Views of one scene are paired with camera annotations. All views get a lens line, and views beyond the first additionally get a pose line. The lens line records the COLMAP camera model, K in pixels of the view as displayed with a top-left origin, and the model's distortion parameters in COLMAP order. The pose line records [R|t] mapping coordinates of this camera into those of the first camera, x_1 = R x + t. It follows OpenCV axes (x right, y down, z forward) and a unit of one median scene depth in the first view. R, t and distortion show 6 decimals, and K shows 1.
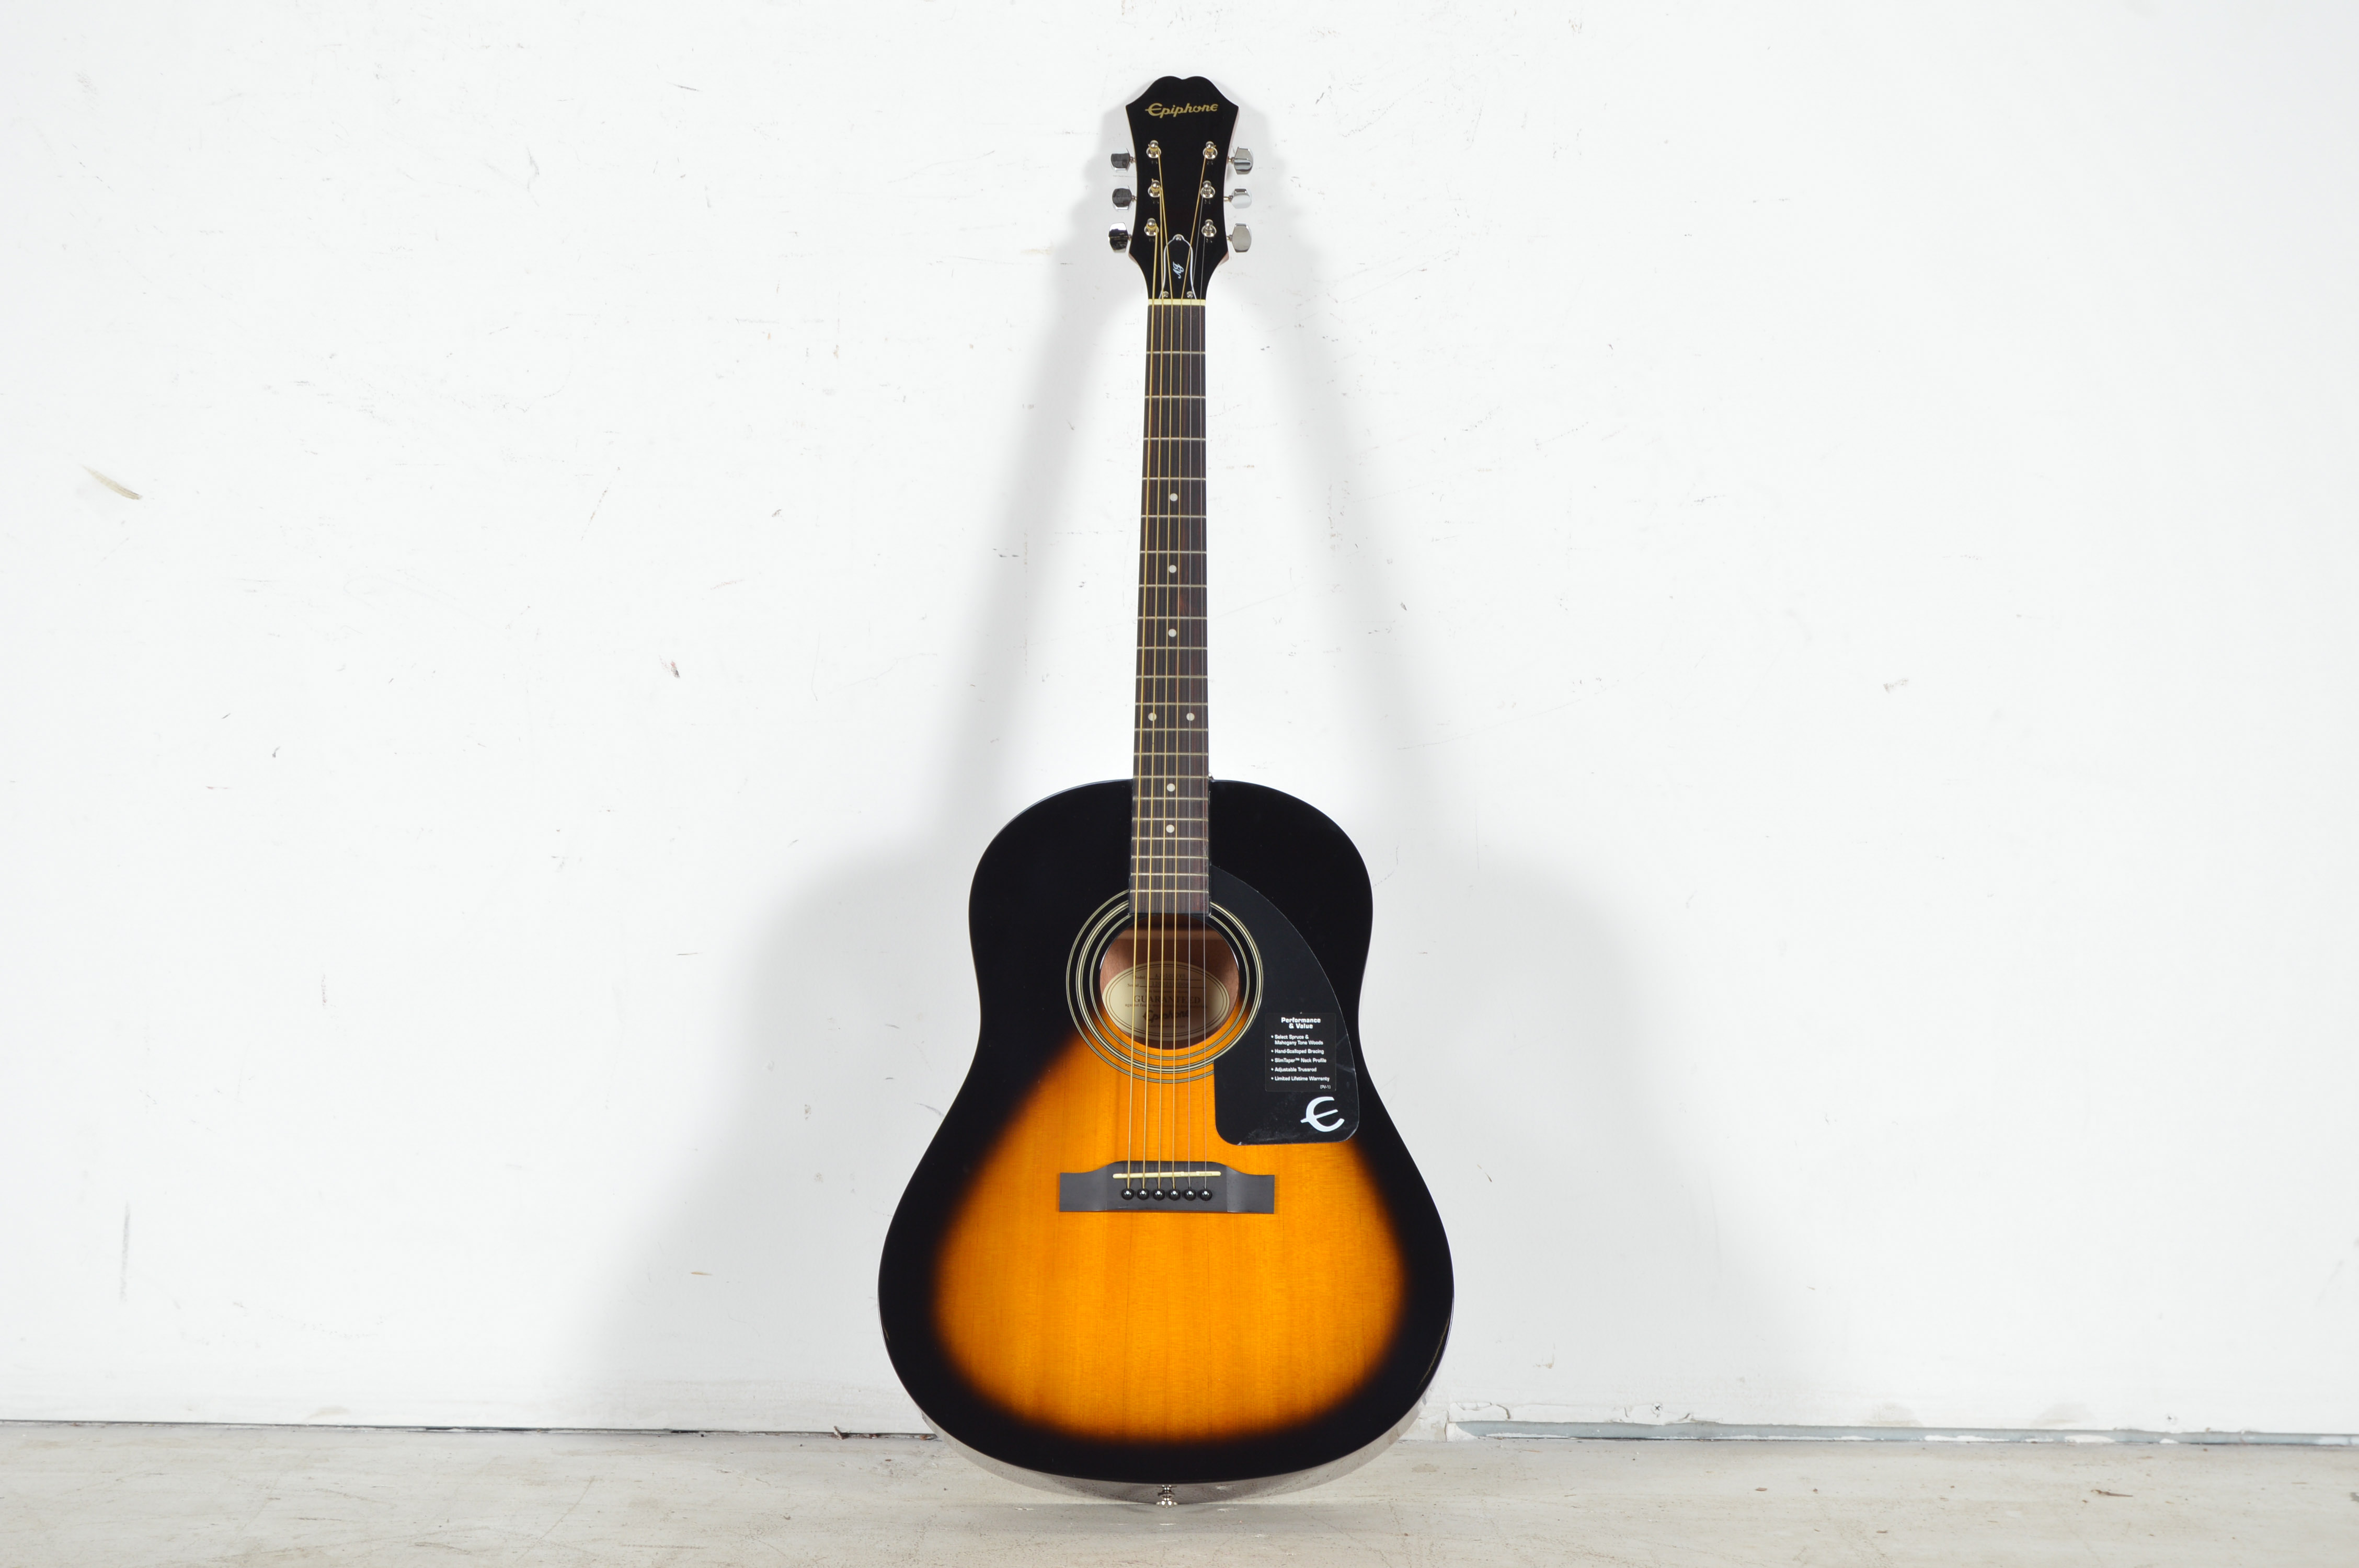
lens RADIAL K [[5556.6, 0, 1175.2], [0, 5556.6, 858.5], [0, 0, 1]] dist [-0.030975, -0.258388]
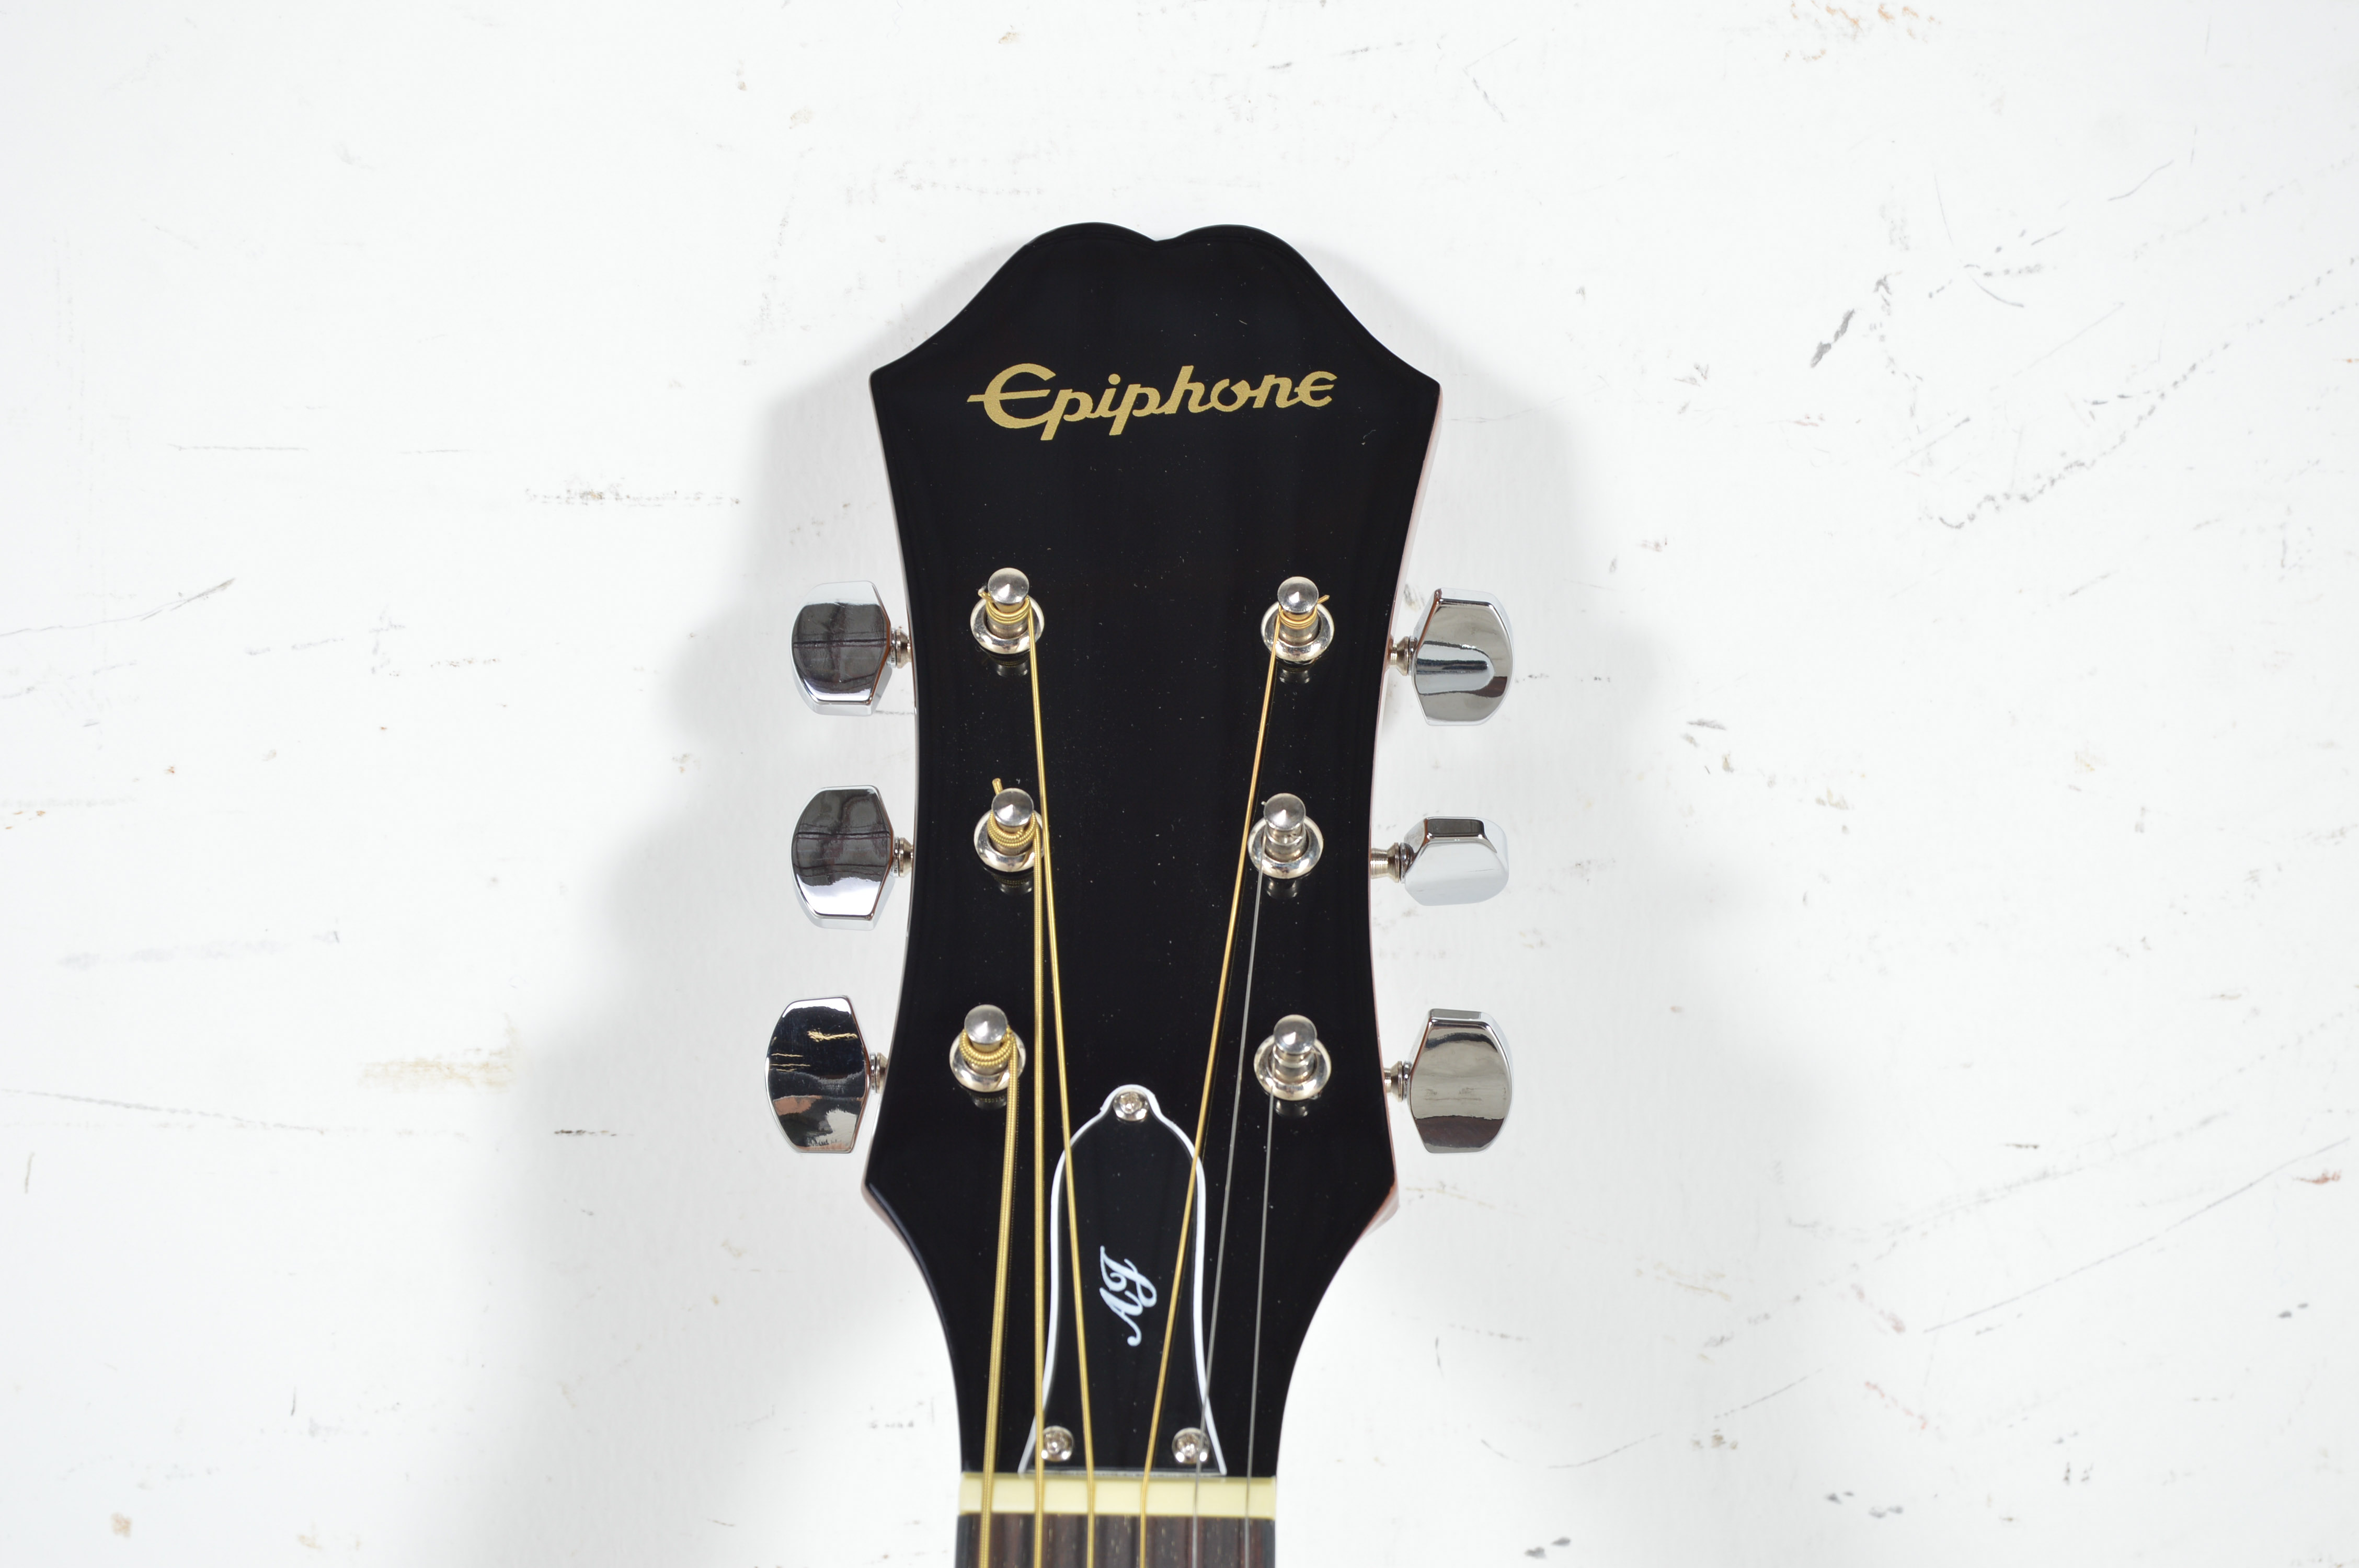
lens RADIAL K [[5556.6, 0, 1175.2], [0, 5556.6, 858.5], [0, 0, 1]] dist [-0.030975, -0.258388]
pose [[0.999929, 0.008553, 0.008247, 0.000628], [-0.008543, 0.999963, -0.001212, -0.152474], [-0.008257, 0.001142, 0.999965, 1.034902]]
